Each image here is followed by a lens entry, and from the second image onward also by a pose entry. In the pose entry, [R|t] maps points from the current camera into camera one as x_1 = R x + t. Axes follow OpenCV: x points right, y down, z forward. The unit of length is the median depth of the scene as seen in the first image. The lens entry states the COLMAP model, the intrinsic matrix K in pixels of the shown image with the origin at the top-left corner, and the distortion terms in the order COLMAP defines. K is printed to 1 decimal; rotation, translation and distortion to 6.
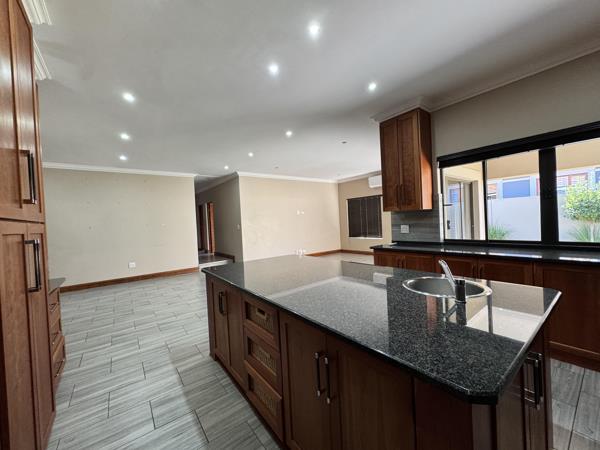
lens RADIAL K [[240.0, 0, 300.0], [0, 240.0, 225.0], [0, 0, 1]] dist [-0.002670, 0.000015]
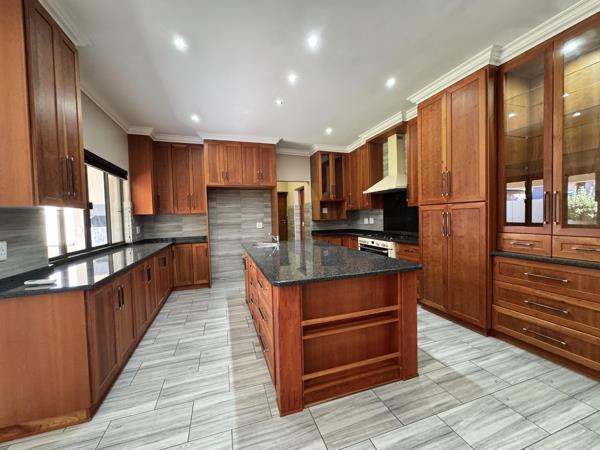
lens RADIAL K [[240.0, 0, 300.0], [0, 240.0, 225.0], [0, 0, 1]] dist [-0.002670, 0.000015]
pose [[-0.943214, 0.062722, 0.326210, -0.188656], [0.077872, 0.996398, 0.033581, -0.000902], [-0.322929, 0.057076, -0.944701, 1.164483]]
